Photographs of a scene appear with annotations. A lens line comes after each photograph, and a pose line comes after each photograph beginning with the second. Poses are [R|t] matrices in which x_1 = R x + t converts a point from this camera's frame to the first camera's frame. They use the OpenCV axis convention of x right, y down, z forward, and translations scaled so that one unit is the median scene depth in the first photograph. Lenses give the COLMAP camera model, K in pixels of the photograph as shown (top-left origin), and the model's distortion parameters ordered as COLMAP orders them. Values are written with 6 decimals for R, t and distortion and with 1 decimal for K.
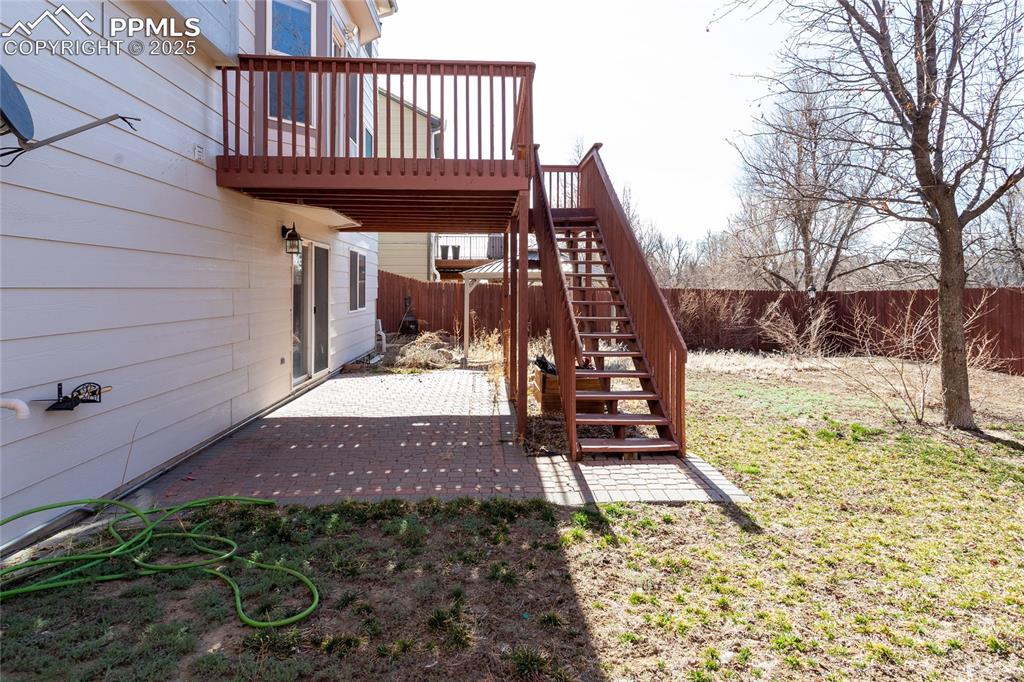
lens RADIAL K [[585.2, 0, 594.2], [0, 585.2, 275.9], [0, 0, 1]] dist [0.000617, 0.002325]
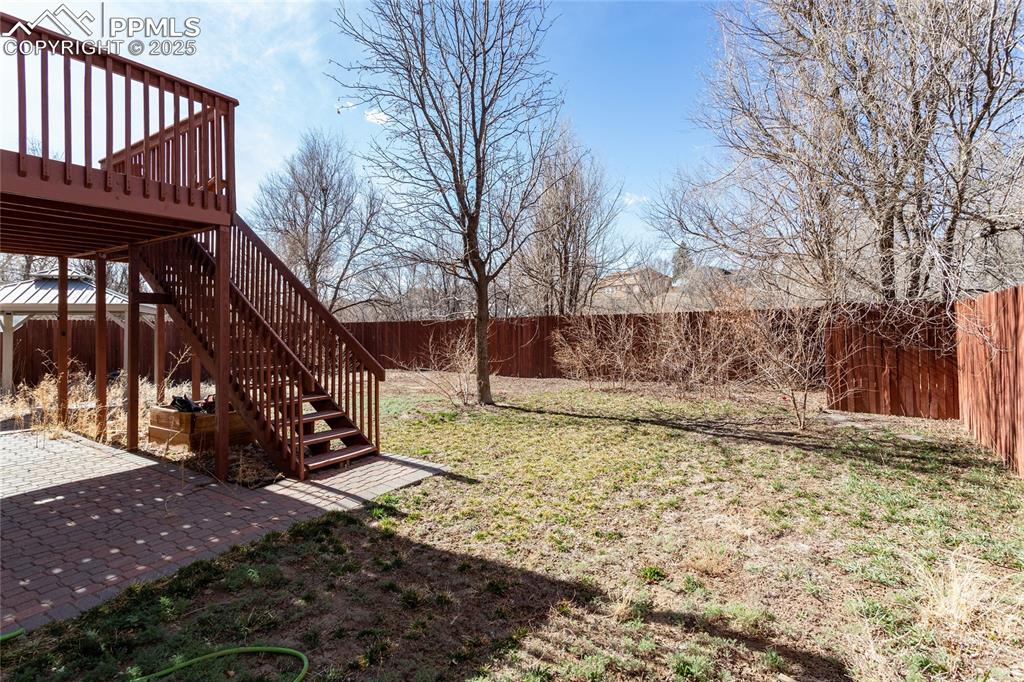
lens RADIAL K [[483.2, 0, 512.1], [0, 483.2, 314.2], [0, 0, 1]] dist [0.004070, 0.001180]
pose [[0.589055, 0.004059, 0.808083, -0.679003], [-0.015955, 0.999851, 0.006608, -0.015398], [-0.807936, -0.016786, 0.589032, 0.174778]]
